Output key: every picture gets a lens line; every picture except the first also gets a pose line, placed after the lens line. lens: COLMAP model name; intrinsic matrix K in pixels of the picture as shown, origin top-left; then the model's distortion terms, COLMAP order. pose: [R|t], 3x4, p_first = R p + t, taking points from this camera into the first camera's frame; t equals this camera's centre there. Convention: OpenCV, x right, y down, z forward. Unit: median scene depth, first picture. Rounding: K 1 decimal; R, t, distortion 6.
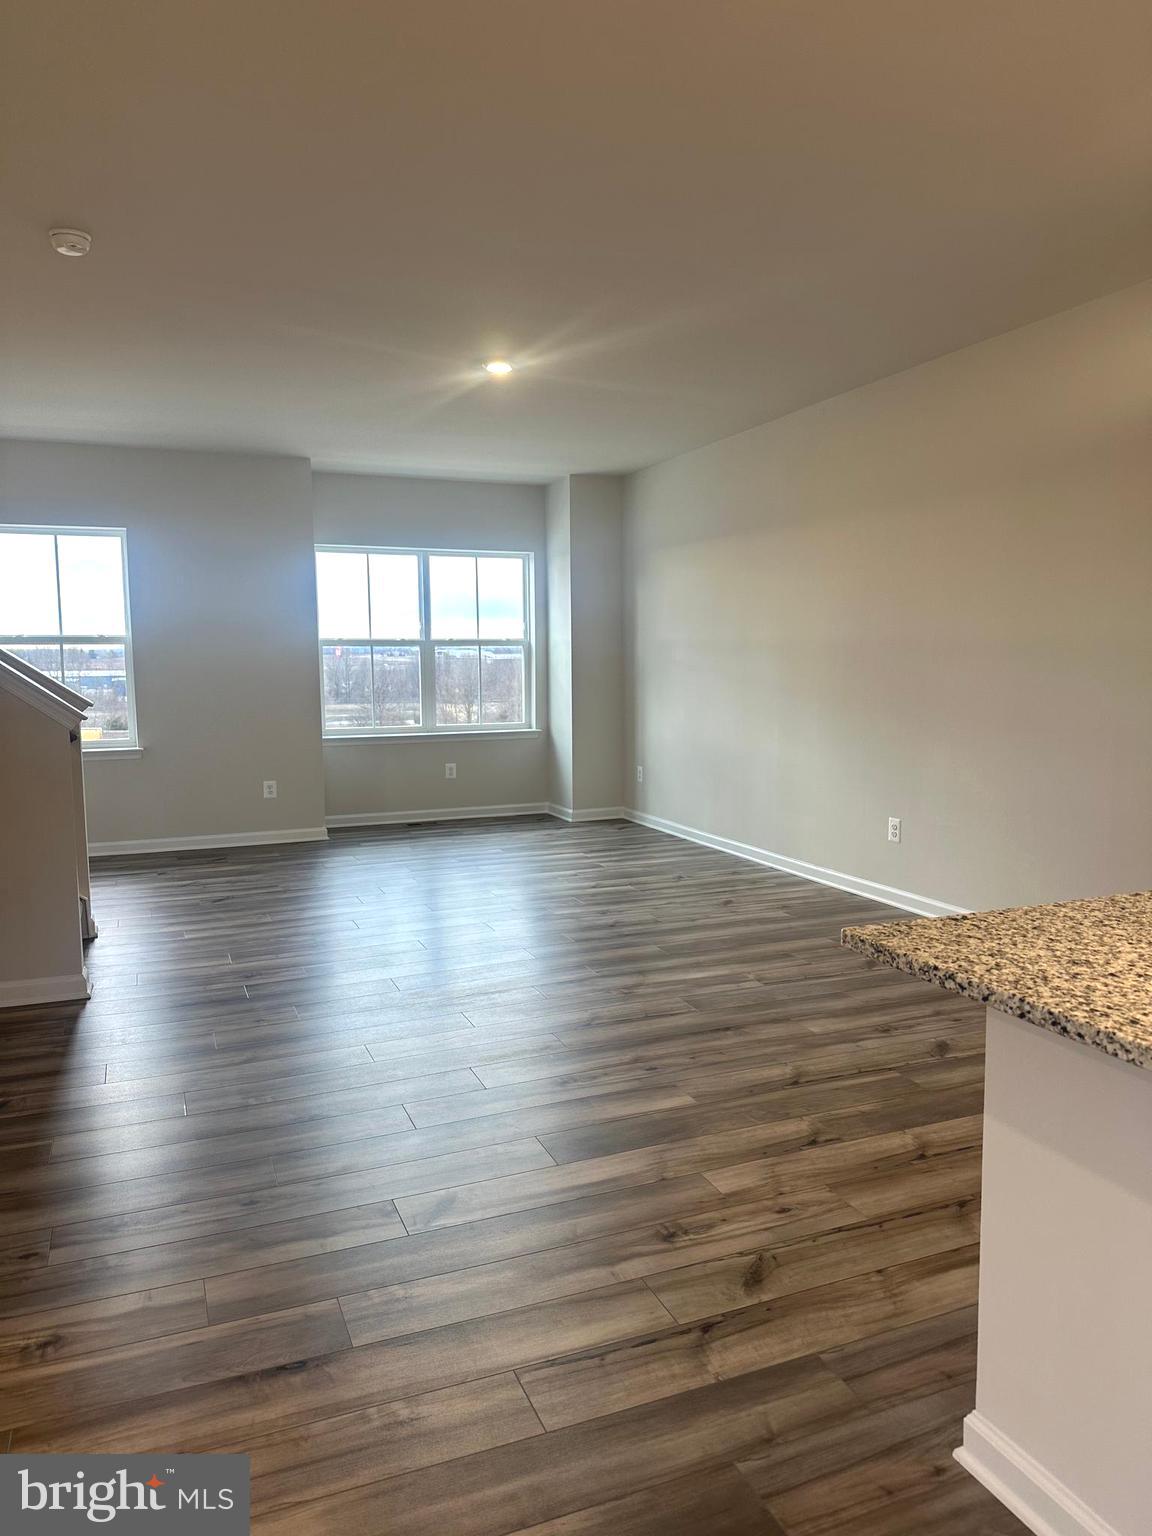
lens RADIAL K [[1050.9, 0, 576.0], [0, 1050.9, 768.0], [0, 0, 1]] dist [0.028550, -0.043471]
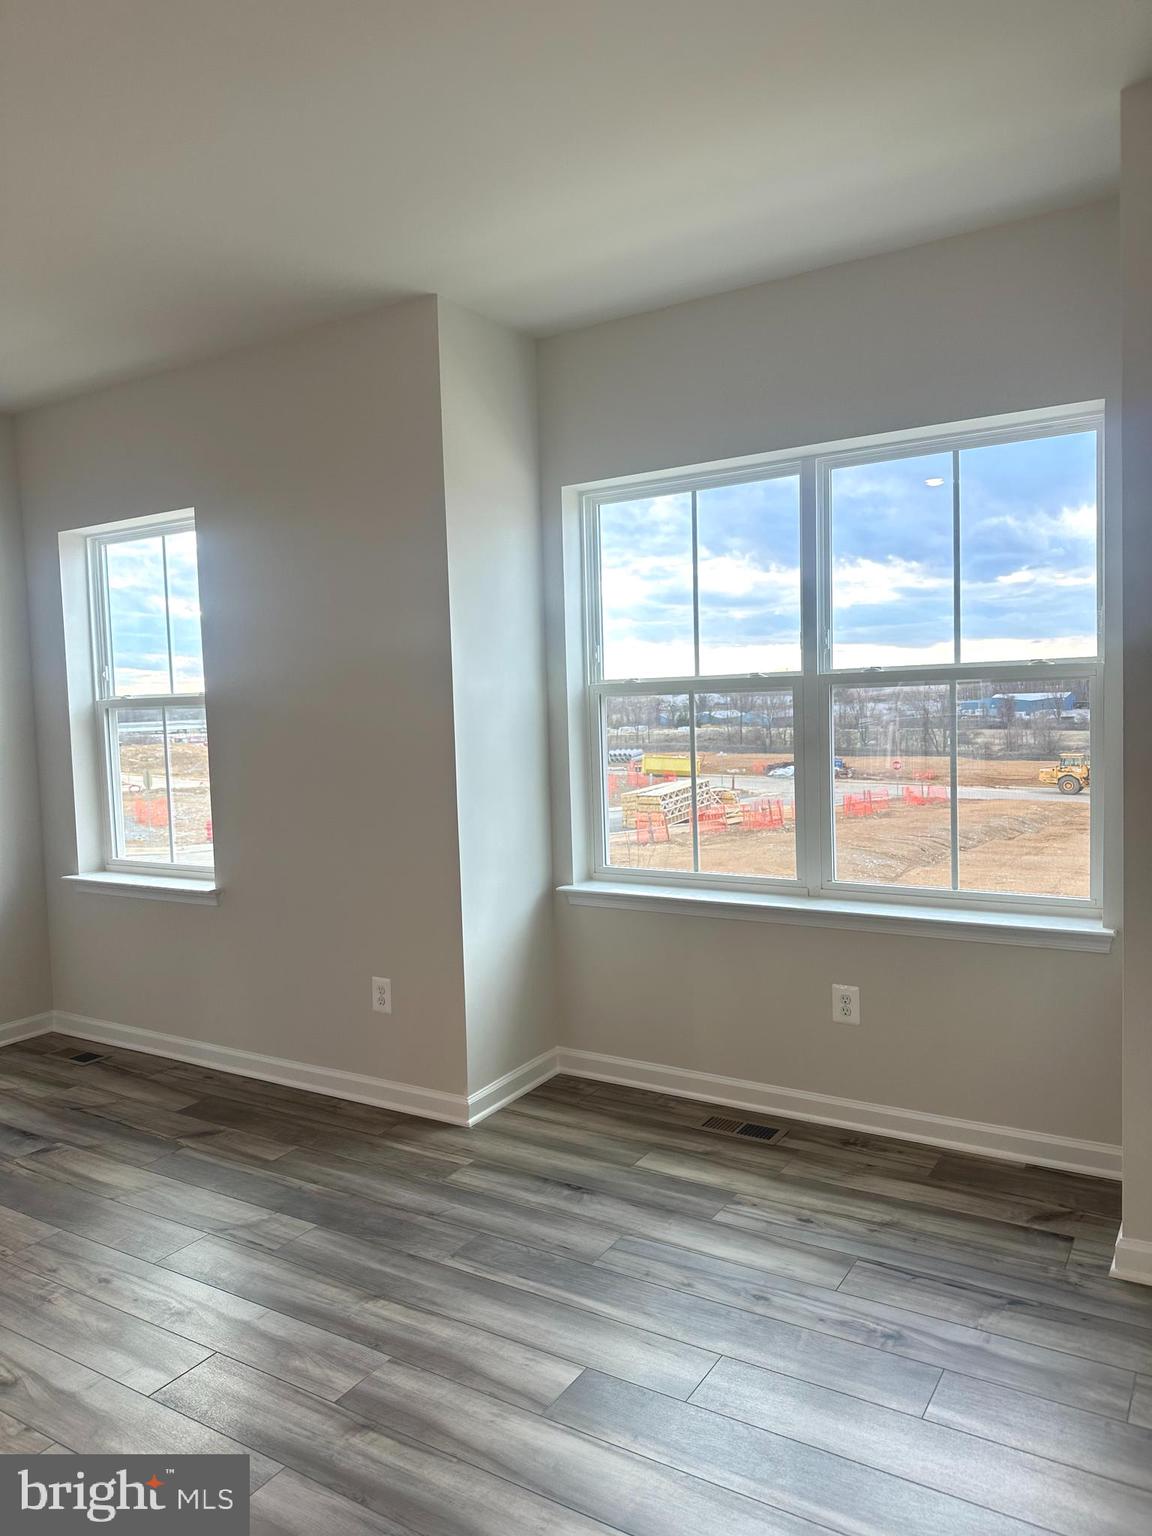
lens RADIAL K [[1057.7, 0, 574.6], [0, 1057.7, 752.9], [0, 0, 1]] dist [0.027234, -0.046015]
pose [[0.586756, 0.030139, -0.809203, 0.139429], [-0.055541, 0.998452, -0.003085, -0.084128], [0.807857, 0.046754, 0.587521, 0.681443]]
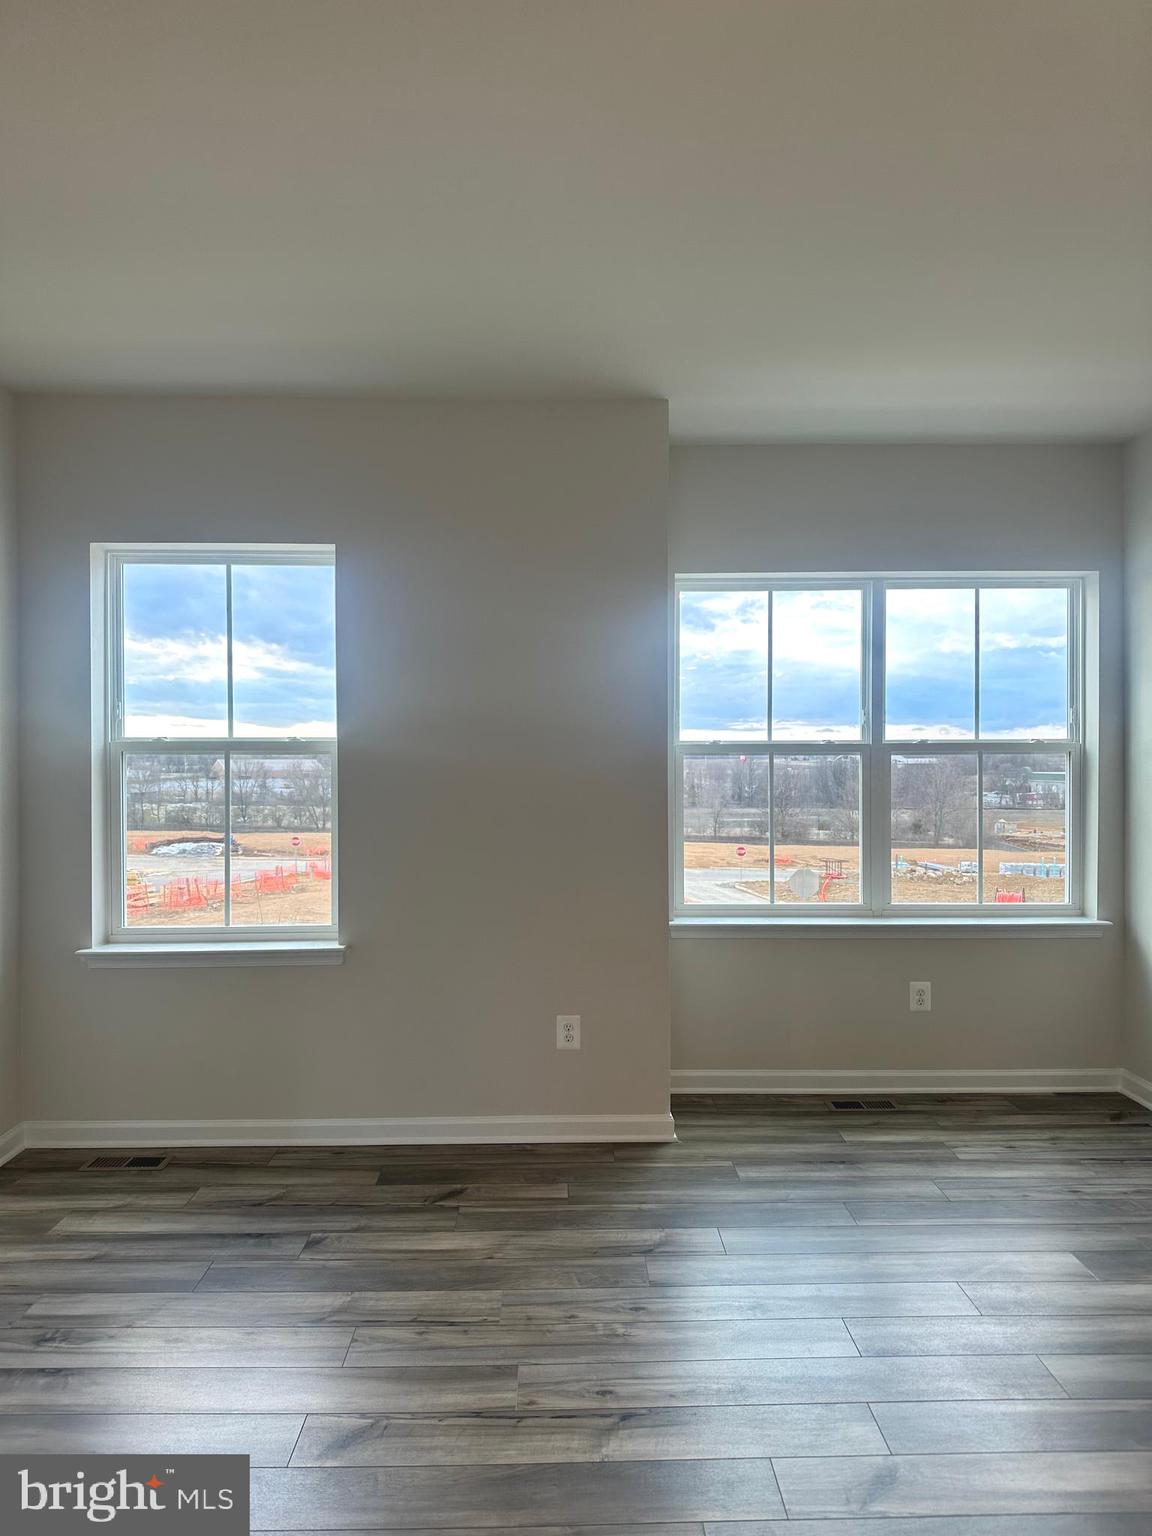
lens RADIAL K [[1050.9, 0, 576.0], [0, 1050.9, 768.0], [0, 0, 1]] dist [0.028550, -0.043471]
pose [[0.929329, 0.006109, -0.369203, -0.086081], [-0.042289, 0.995045, -0.089984, -0.054758], [0.366824, 0.099238, 0.924982, 0.451076]]
